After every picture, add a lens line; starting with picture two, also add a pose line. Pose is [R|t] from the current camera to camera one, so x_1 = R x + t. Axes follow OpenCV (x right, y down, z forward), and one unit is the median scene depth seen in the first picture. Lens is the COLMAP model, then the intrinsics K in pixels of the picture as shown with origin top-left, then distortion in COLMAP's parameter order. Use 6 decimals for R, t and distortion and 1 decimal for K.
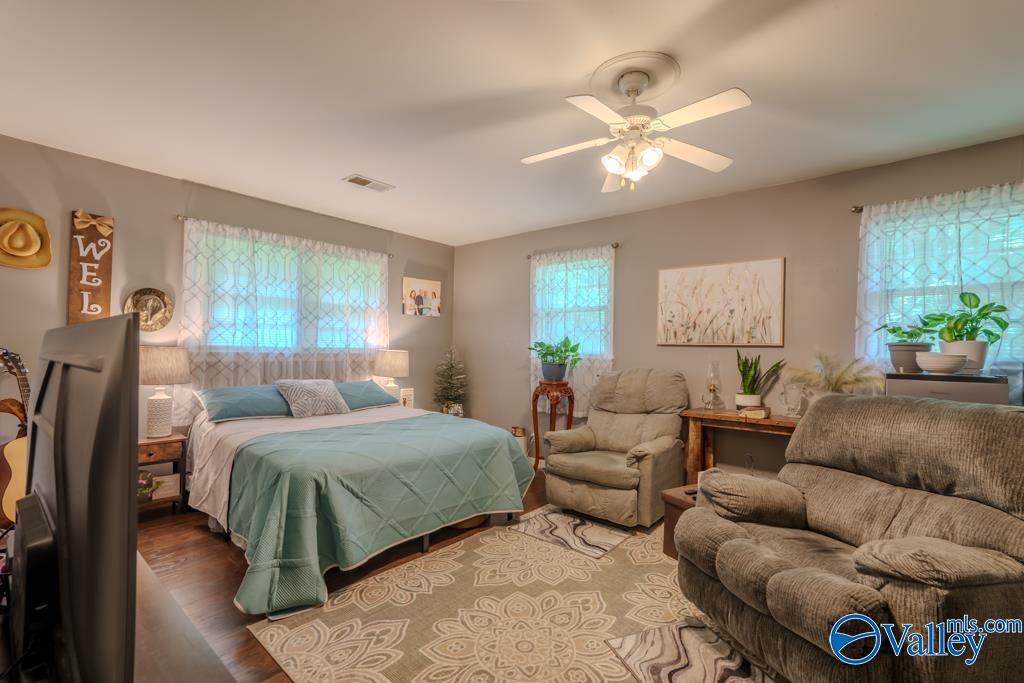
lens RADIAL K [[452.1, 0, 518.1], [0, 452.1, 342.4], [0, 0, 1]] dist [-0.022703, 0.011963]
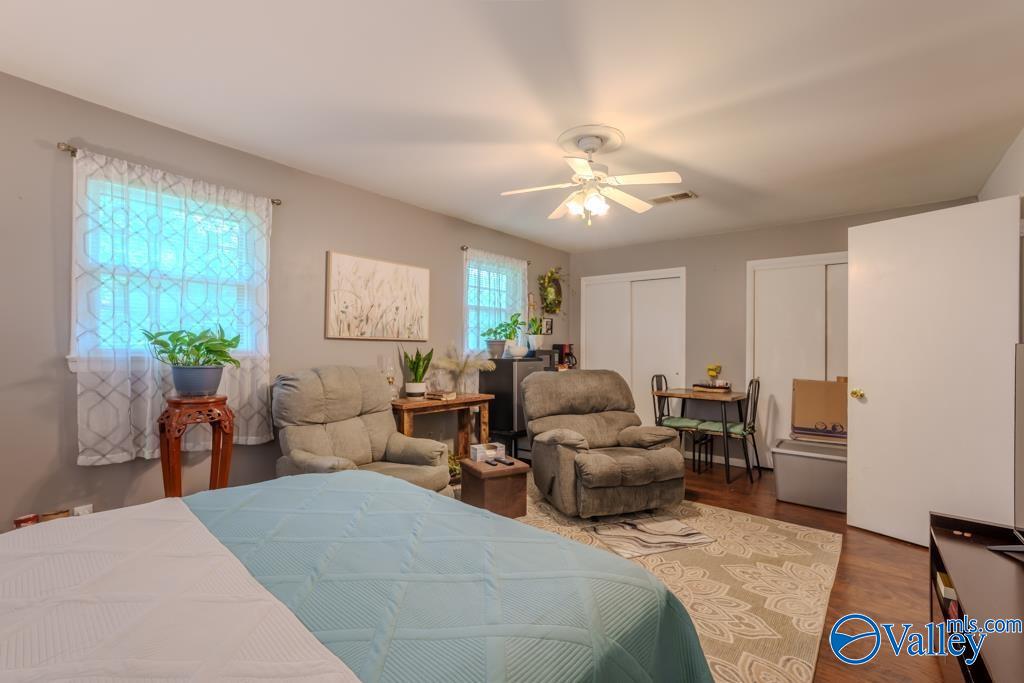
lens RADIAL K [[452.1, 0, 517.4], [0, 452.1, 346.2], [0, 0, 1]] dist [-0.022703, 0.011963]
pose [[-0.012807, -0.014531, 0.999812, -0.612271], [-0.028466, 0.999494, 0.014162, -0.001623], [-0.999513, -0.028279, -0.013214, 0.708376]]
